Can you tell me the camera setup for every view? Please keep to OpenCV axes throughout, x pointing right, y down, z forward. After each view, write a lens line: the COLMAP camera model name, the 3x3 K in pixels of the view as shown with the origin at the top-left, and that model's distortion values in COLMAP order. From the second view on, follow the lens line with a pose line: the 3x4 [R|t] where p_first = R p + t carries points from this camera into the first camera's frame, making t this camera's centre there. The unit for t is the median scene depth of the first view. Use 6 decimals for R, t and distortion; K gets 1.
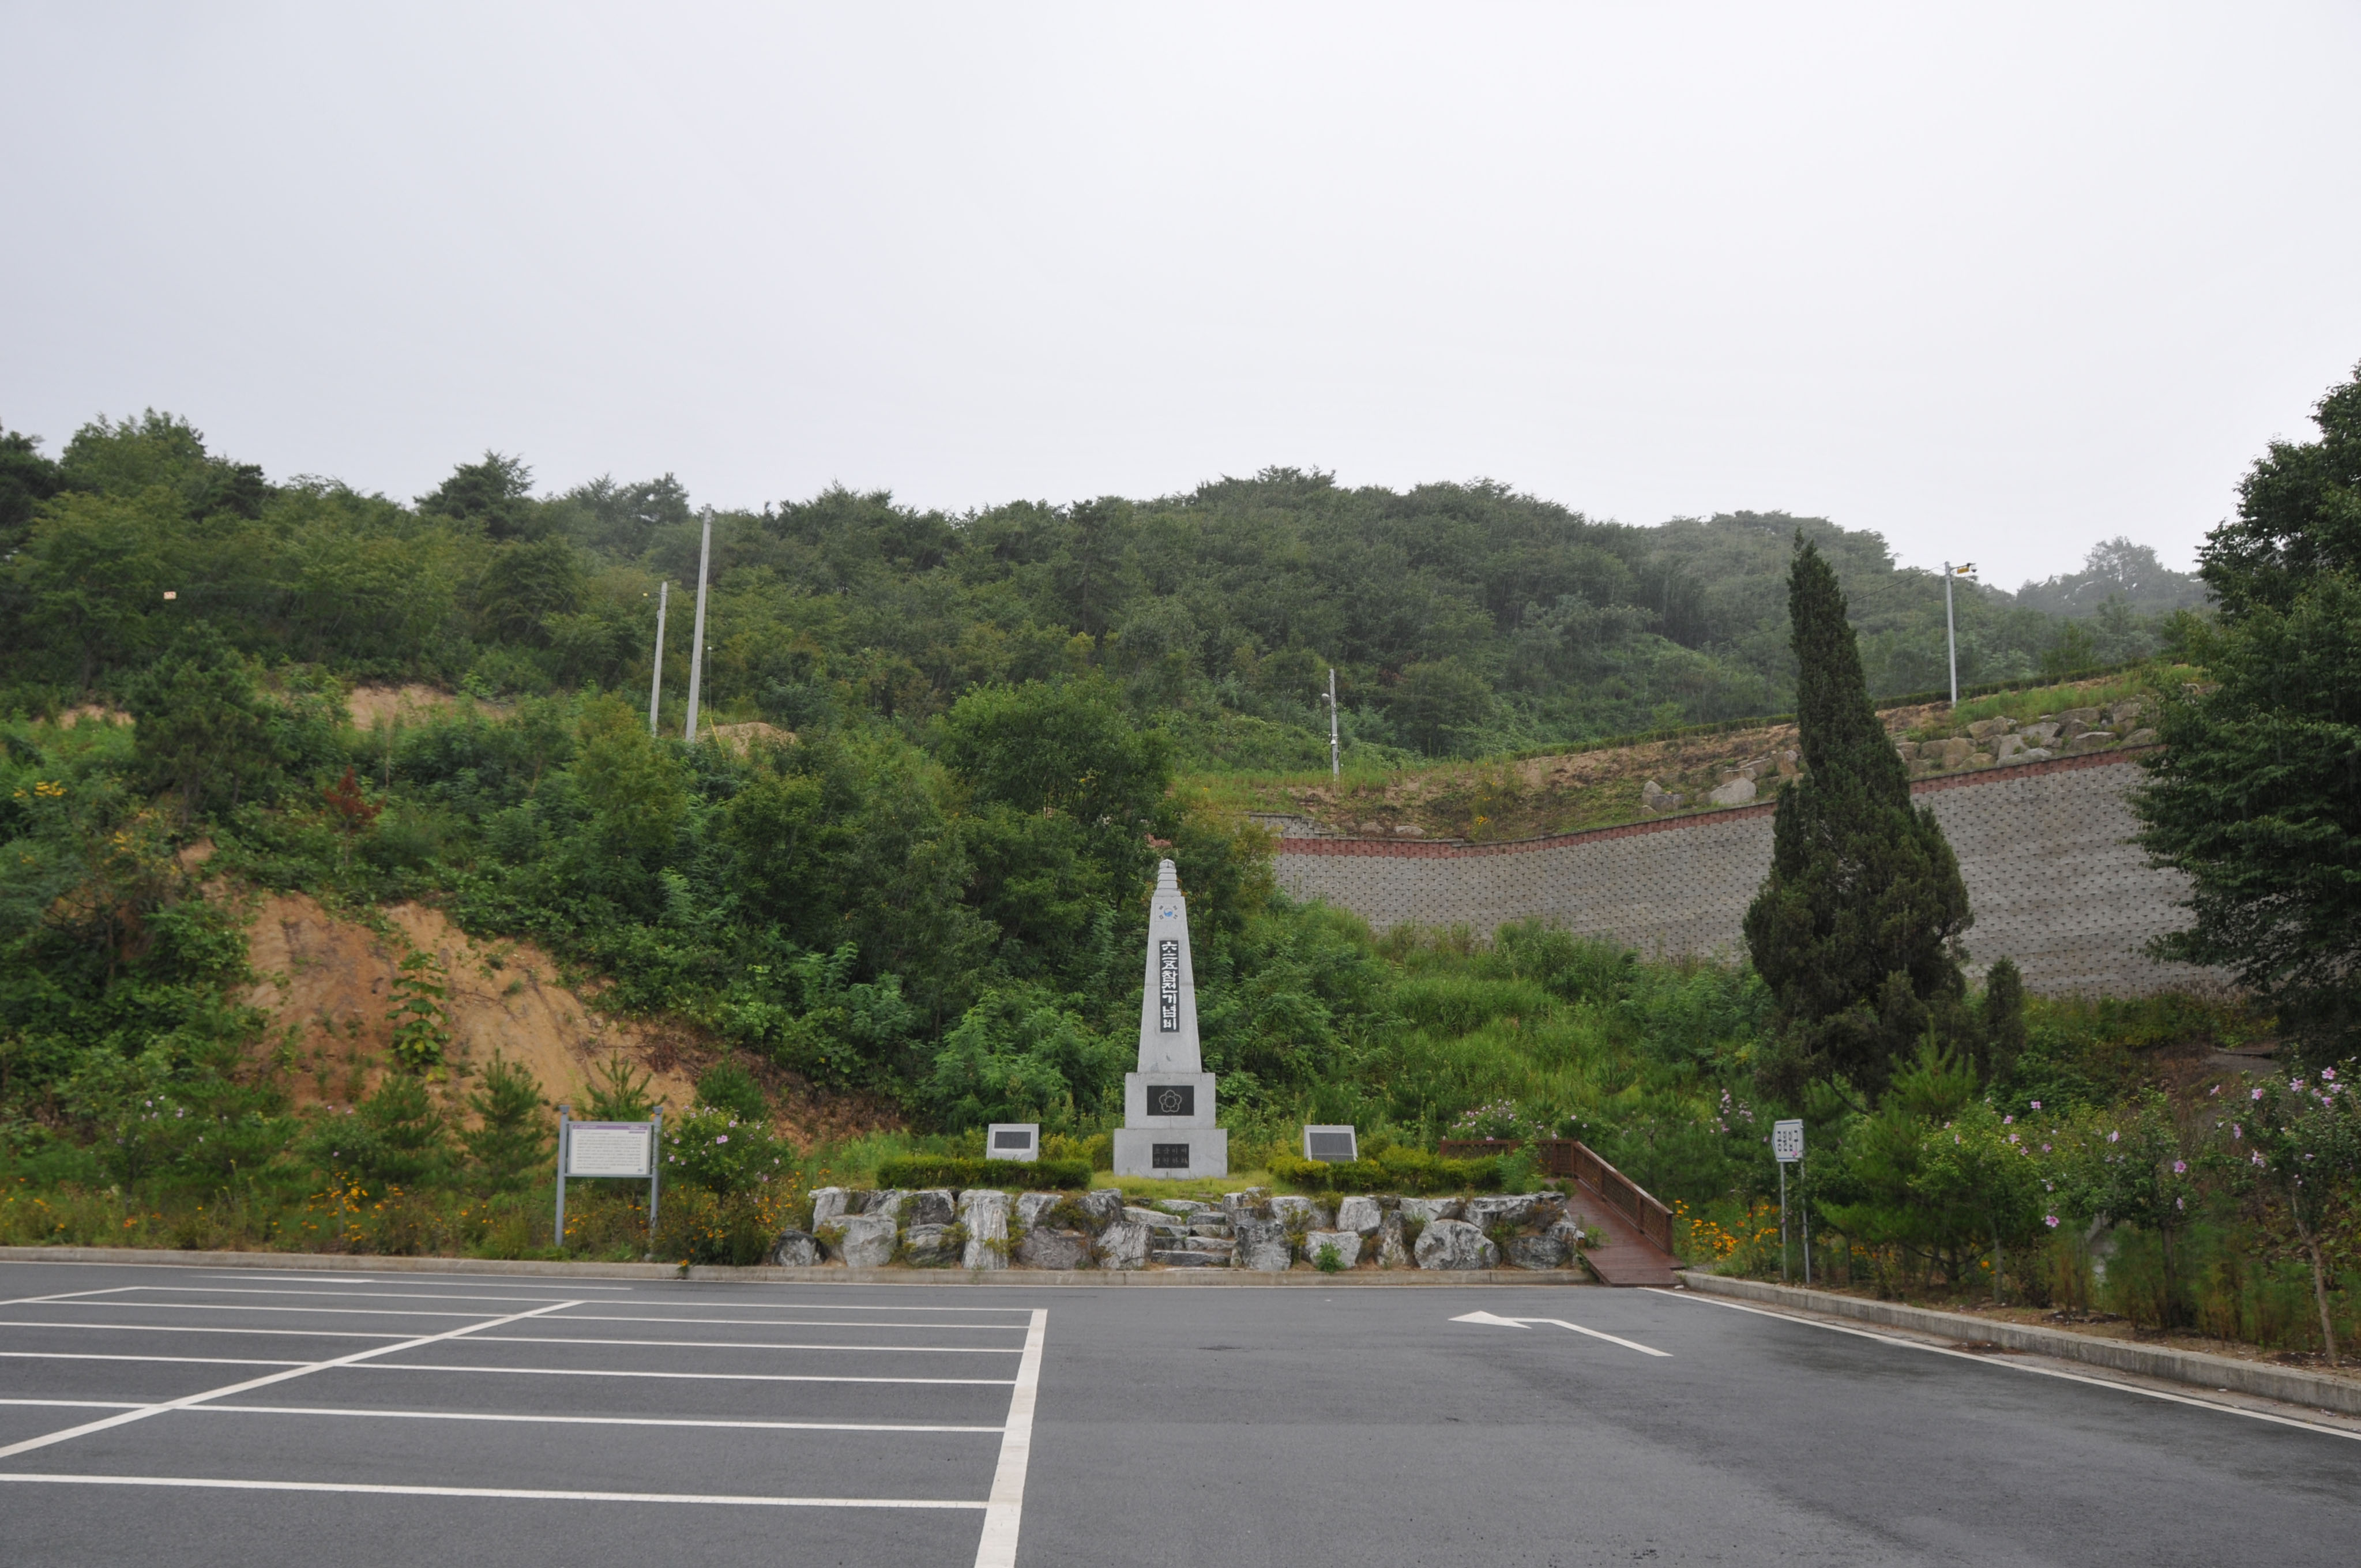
lens RADIAL K [[1939.0, 0, 1180.5], [0, 1939.0, 784.0], [0, 0, 1]] dist [-0.134283, 0.000055]
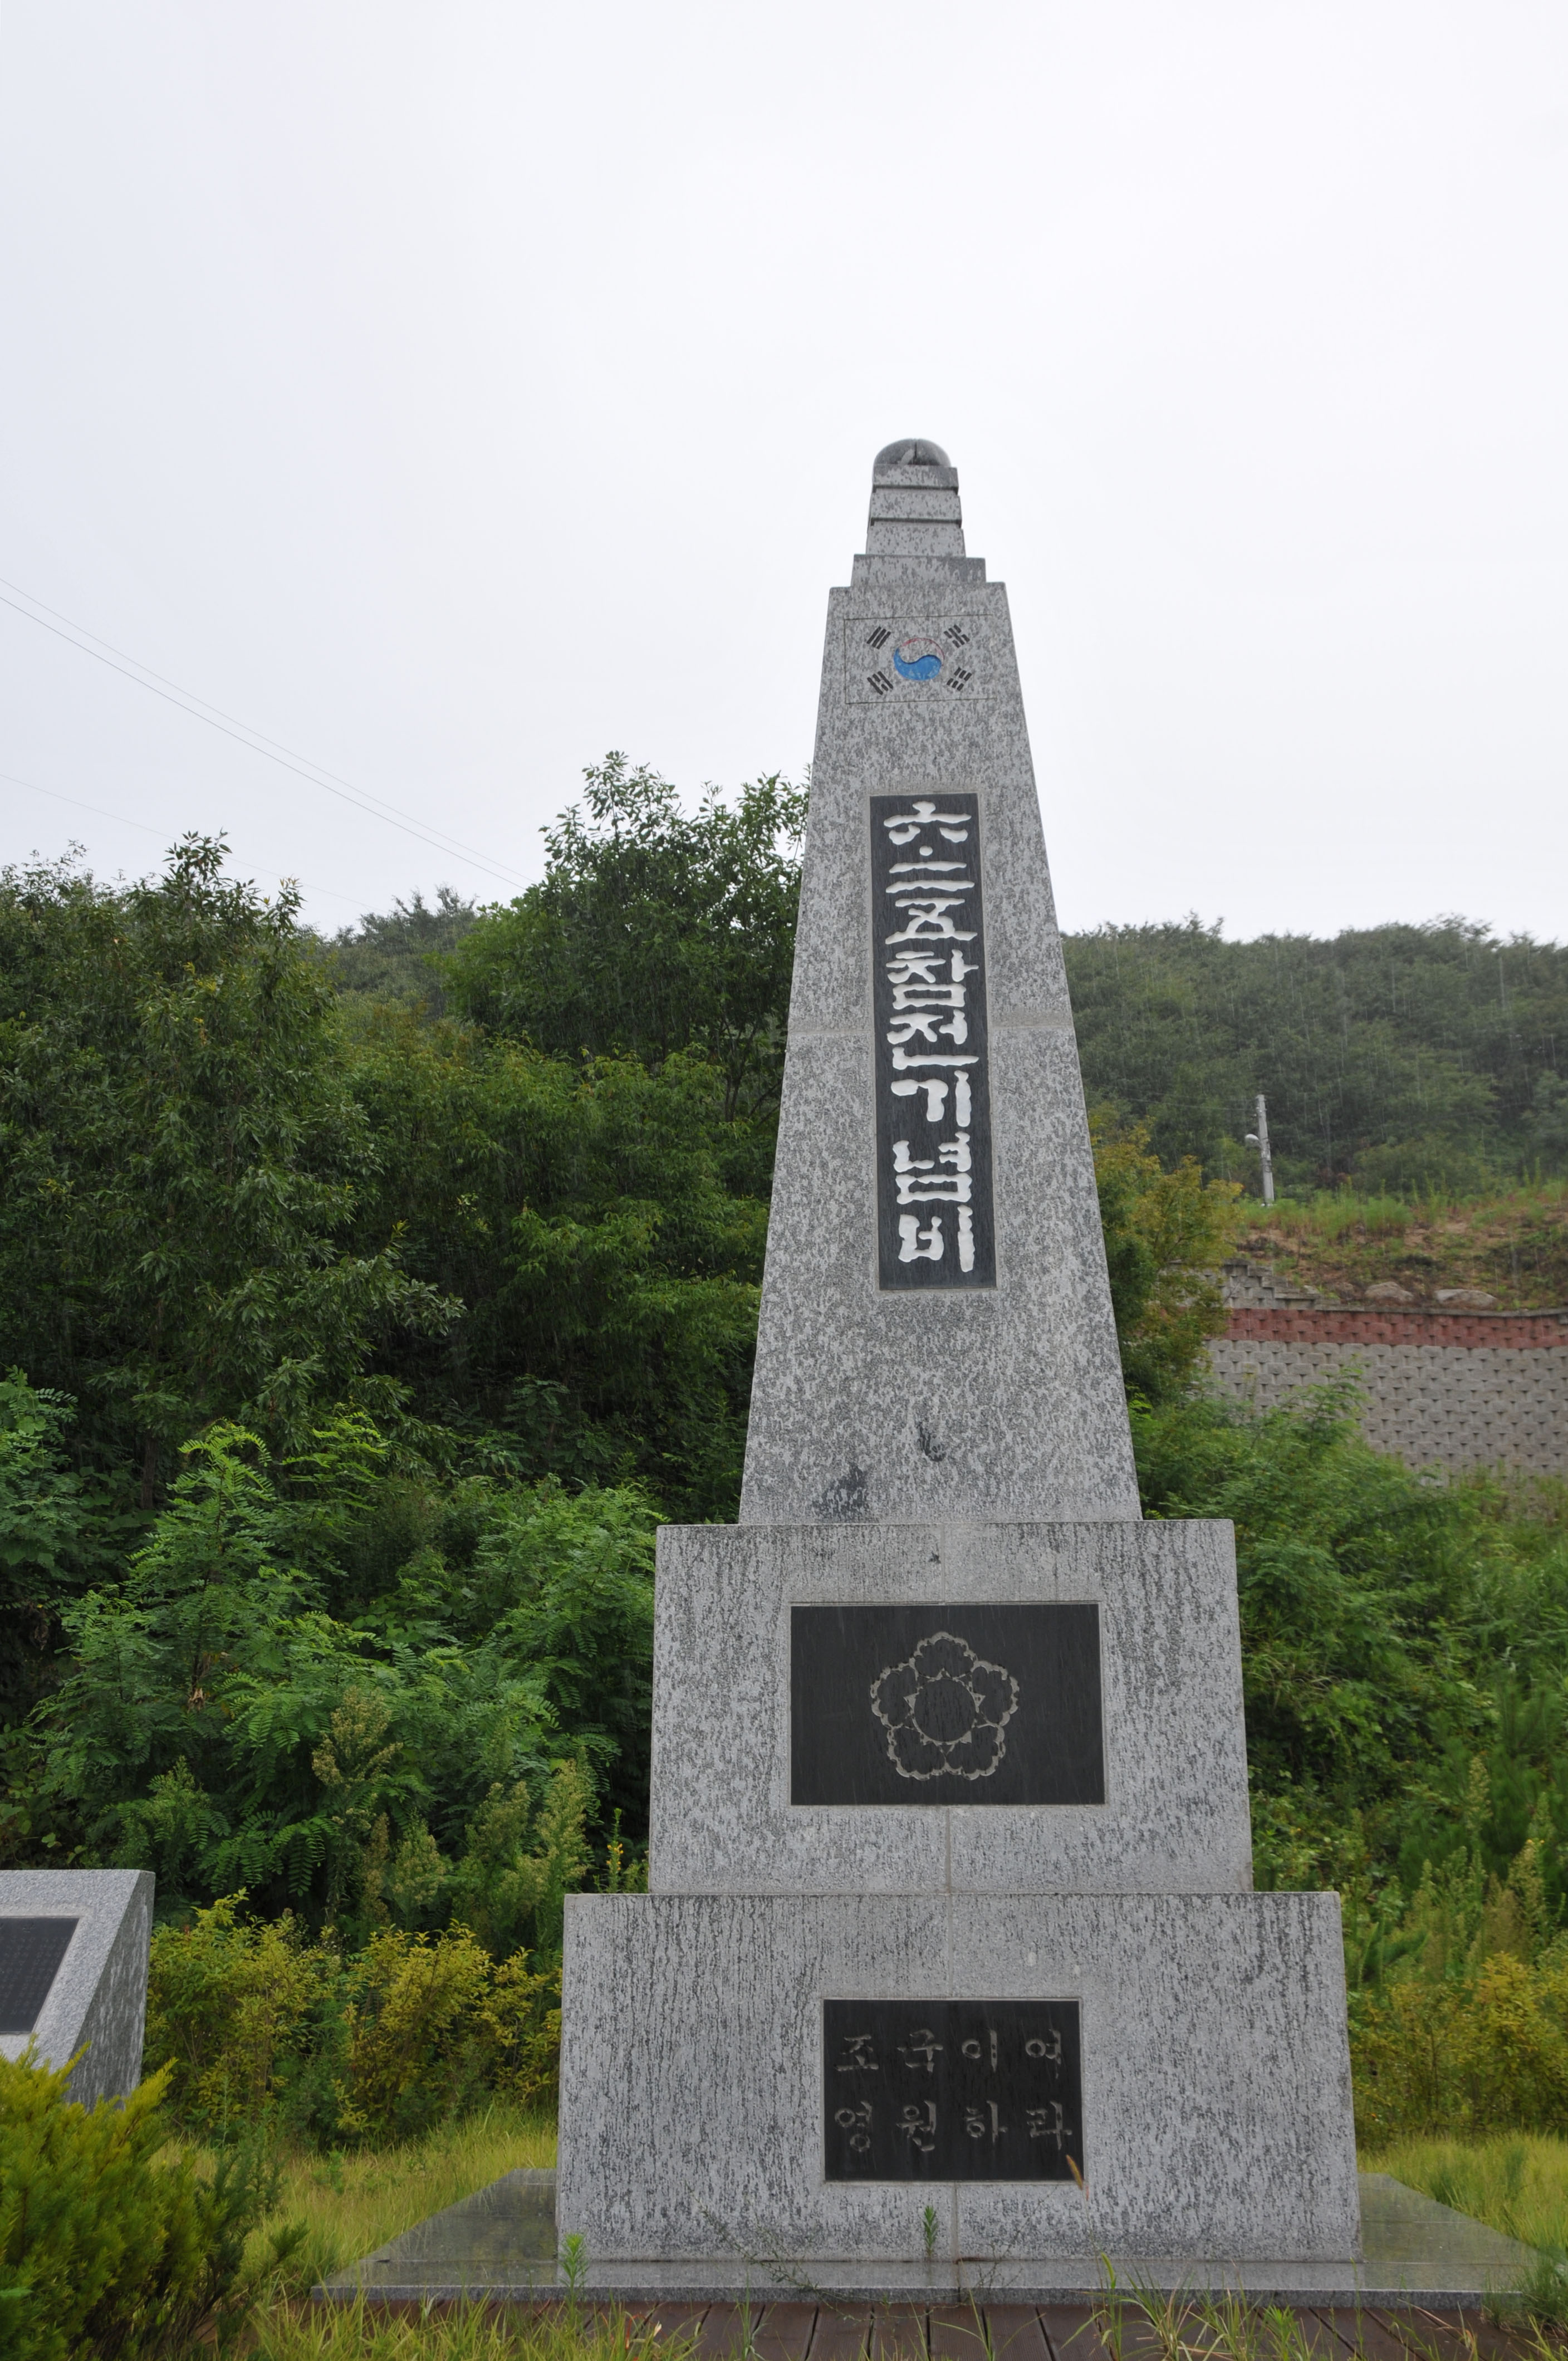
lens RADIAL K [[2443.4, 0, 784.0], [0, 2443.4, 1180.5], [0, 0, 1]] dist [-0.062652, -0.001423]
pose [[0.995951, -0.024480, -0.086499, -0.000201], [0.013915, 0.992591, -0.120703, 0.069232], [0.088813, 0.119011, 0.988913, 0.382829]]
